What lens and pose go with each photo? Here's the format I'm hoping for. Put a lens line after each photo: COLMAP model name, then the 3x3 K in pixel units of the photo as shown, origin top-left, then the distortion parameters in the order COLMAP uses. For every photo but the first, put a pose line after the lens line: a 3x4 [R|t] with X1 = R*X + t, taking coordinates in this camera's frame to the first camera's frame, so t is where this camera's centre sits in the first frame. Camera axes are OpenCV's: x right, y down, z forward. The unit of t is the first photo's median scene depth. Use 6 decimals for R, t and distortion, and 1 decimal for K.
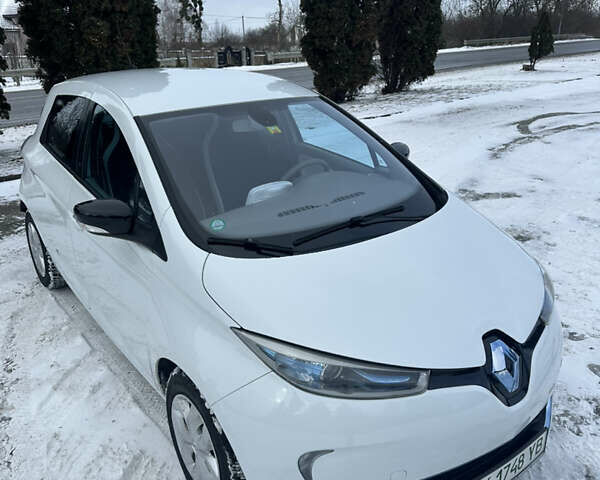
lens RADIAL K [[569.5, 0, 303.4], [0, 569.5, 243.5], [0, 0, 1]] dist [0.116457, -0.208447]
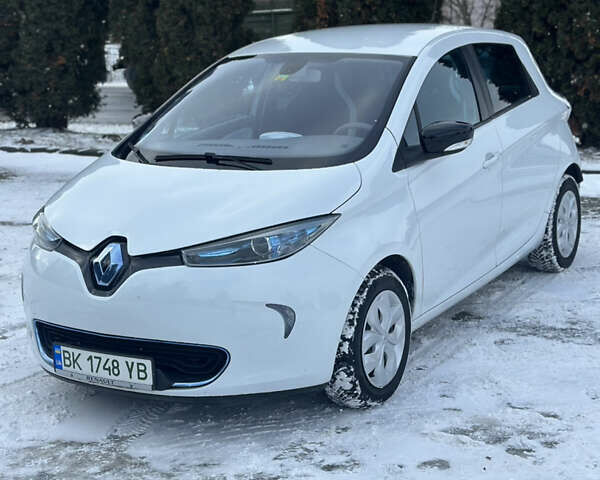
lens RADIAL K [[1120.7, 0, 312.3], [0, 1120.7, 240.4], [0, 0, 1]] dist [0.121917, 0.195888]
pose [[0.387833, 0.201686, -0.899393, 0.647006], [-0.311537, 0.947025, 0.078027, -0.035626], [0.867485, 0.249933, 0.430121, 0.093350]]
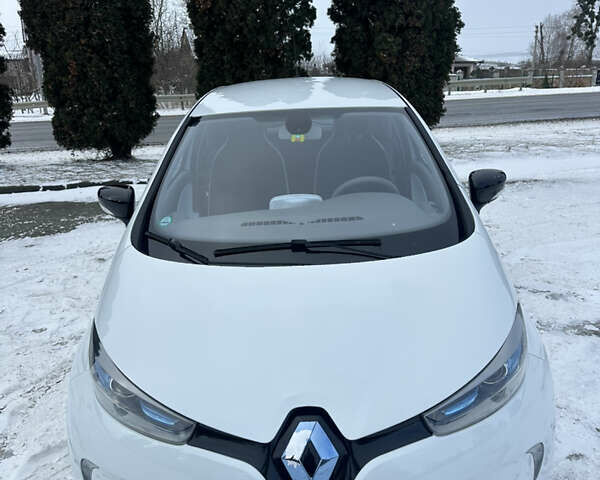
lens RADIAL K [[569.5, 0, 303.4], [0, 569.5, 243.5], [0, 0, 1]] dist [0.116457, -0.208447]
pose [[0.794140, 0.181433, -0.580021, 0.187909], [-0.199181, 0.979385, 0.033645, -0.022282], [0.574168, 0.088811, 0.813907, 0.090539]]
